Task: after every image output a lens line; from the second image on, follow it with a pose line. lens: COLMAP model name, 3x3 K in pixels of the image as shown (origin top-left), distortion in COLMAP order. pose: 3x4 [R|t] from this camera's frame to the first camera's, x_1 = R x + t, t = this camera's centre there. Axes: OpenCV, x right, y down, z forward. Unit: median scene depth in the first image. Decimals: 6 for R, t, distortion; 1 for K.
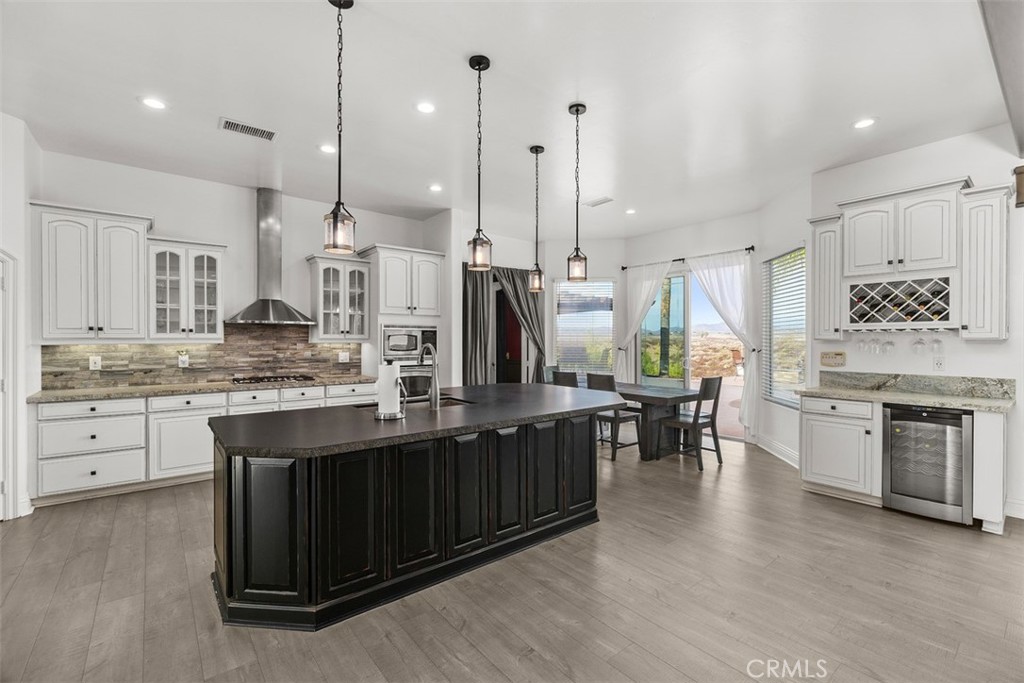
lens RADIAL K [[445.3, 0, 521.9], [0, 445.3, 341.1], [0, 0, 1]] dist [-0.001608, -0.000967]
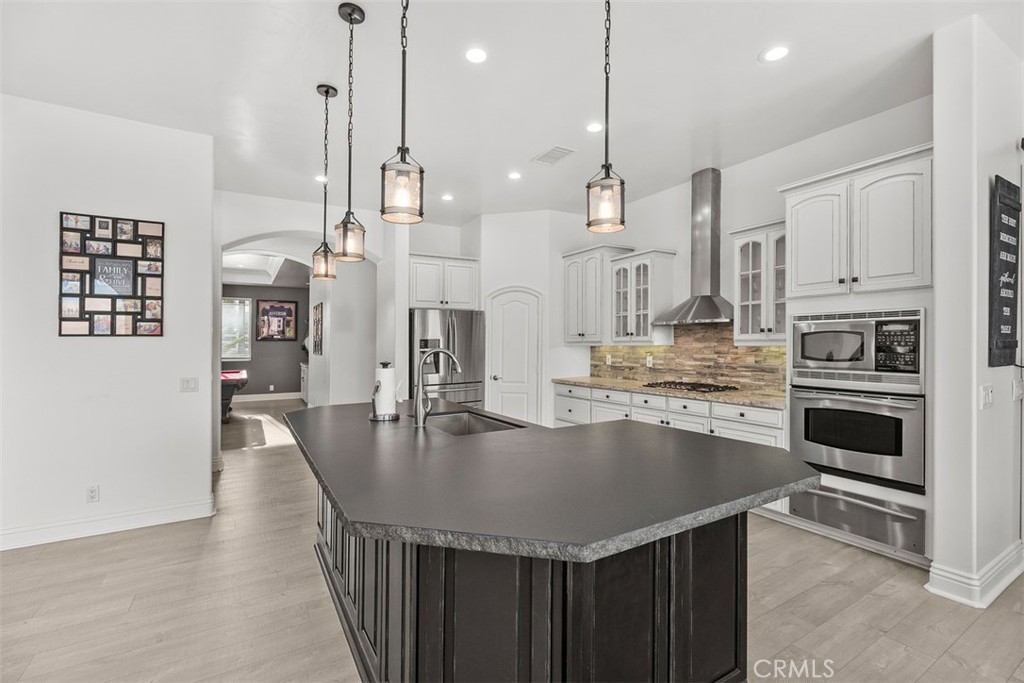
lens RADIAL K [[449.7, 0, 506.2], [0, 449.7, 339.9], [0, 0, 1]] dist [-0.002170, -0.000447]
pose [[-0.149390, -0.006205, -0.988759, 0.394587], [0.004565, 0.999965, -0.006965, -0.002529], [0.988768, -0.005554, -0.149357, 0.798290]]
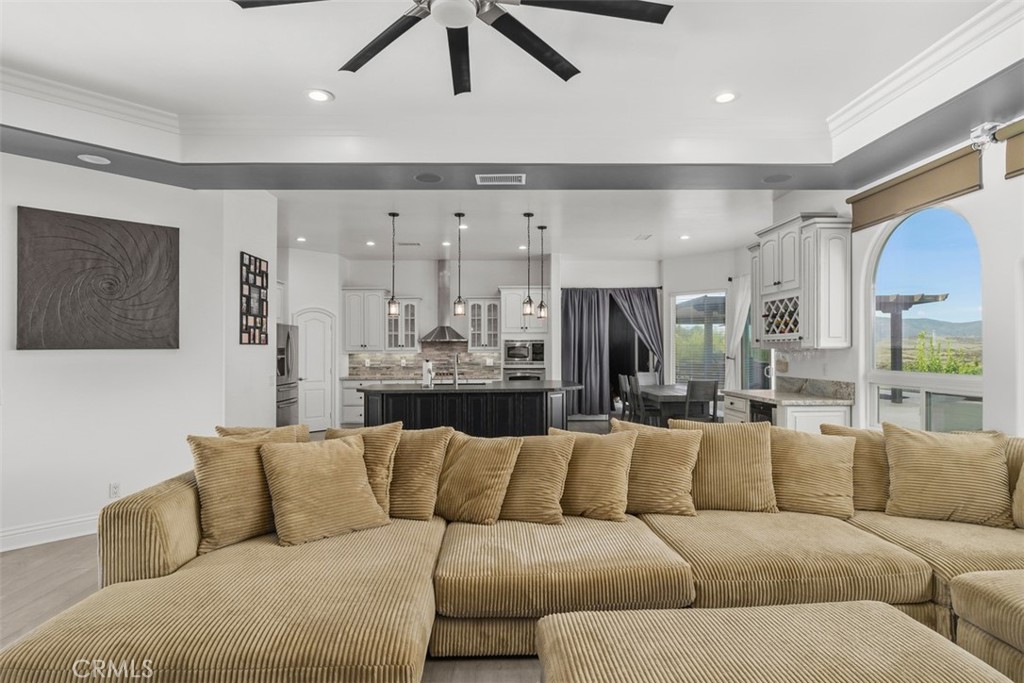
lens RADIAL K [[545.6, 0, 507.0], [0, 545.6, 347.0], [0, 0, 1]] dist [0.000458, -0.000778]
pose [[0.785517, -0.008834, -0.618777, 0.922885], [0.004609, 0.999954, -0.008426, 0.001719], [0.618822, 0.003767, 0.785522, -0.470407]]
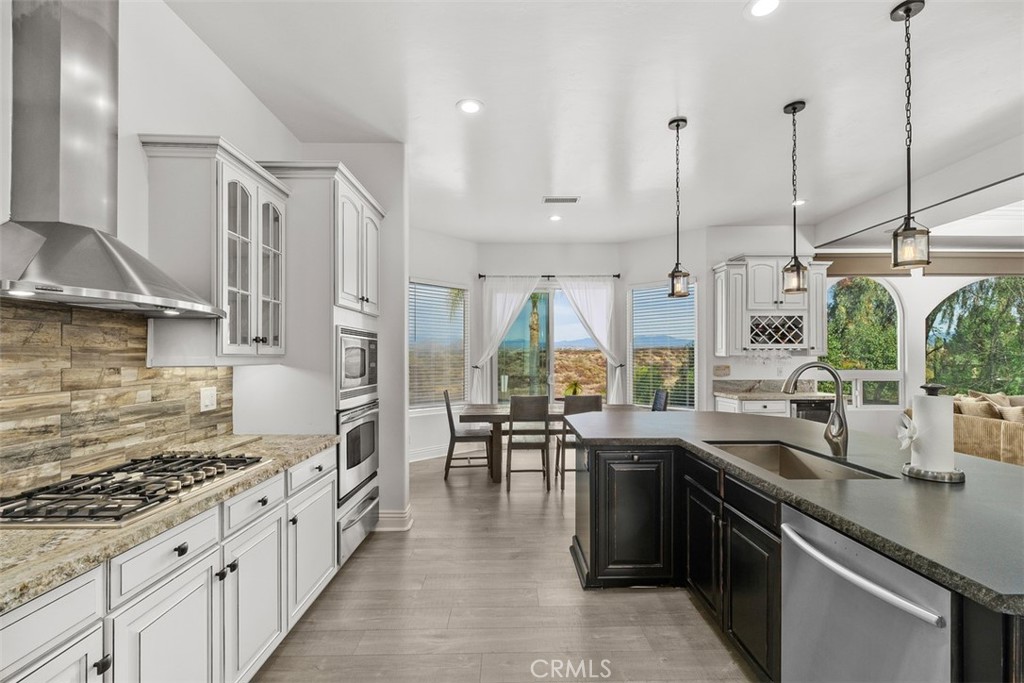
lens RADIAL K [[449.0, 0, 512.2], [0, 449.0, 355.7], [0, 0, 1]] dist [0.000662, 0.000034]
pose [[0.623271, 0.000079, 0.782006, -0.663997], [0.004689, 0.999982, -0.003839, -0.002189], [-0.781992, 0.006059, 0.623260, 0.602741]]
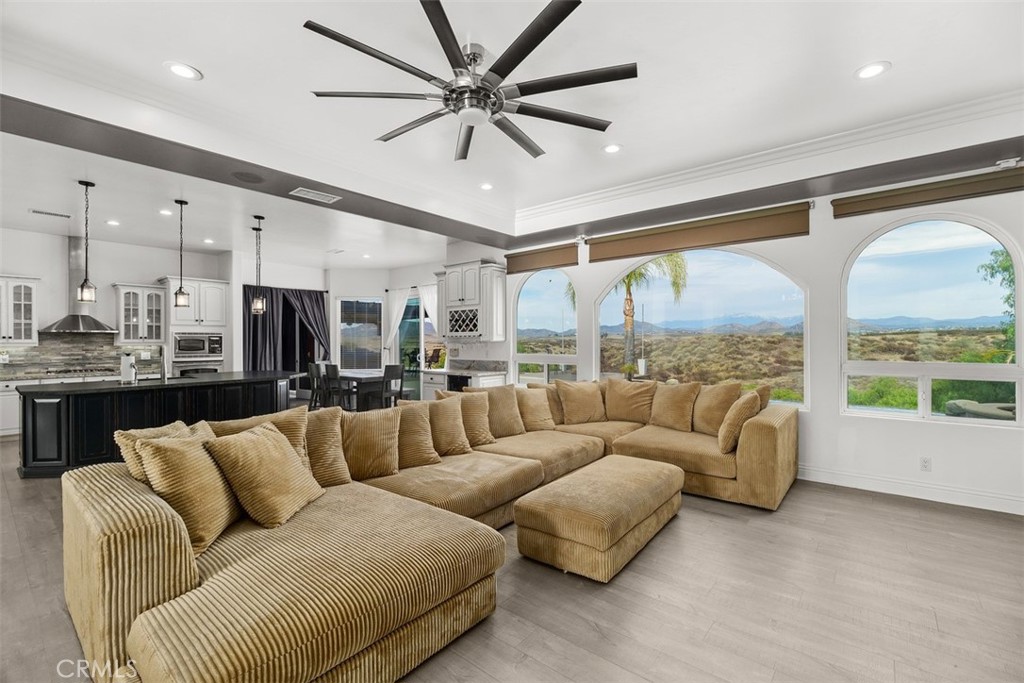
lens RADIAL K [[445.3, 0, 521.9], [0, 445.3, 341.1], [0, 0, 1]] dist [-0.001608, -0.000967]
pose [[0.980434, -0.005409, 0.196772, 0.565314], [0.006083, 0.999978, -0.002819, 0.001811], [-0.196752, 0.003961, 0.980445, -0.694805]]
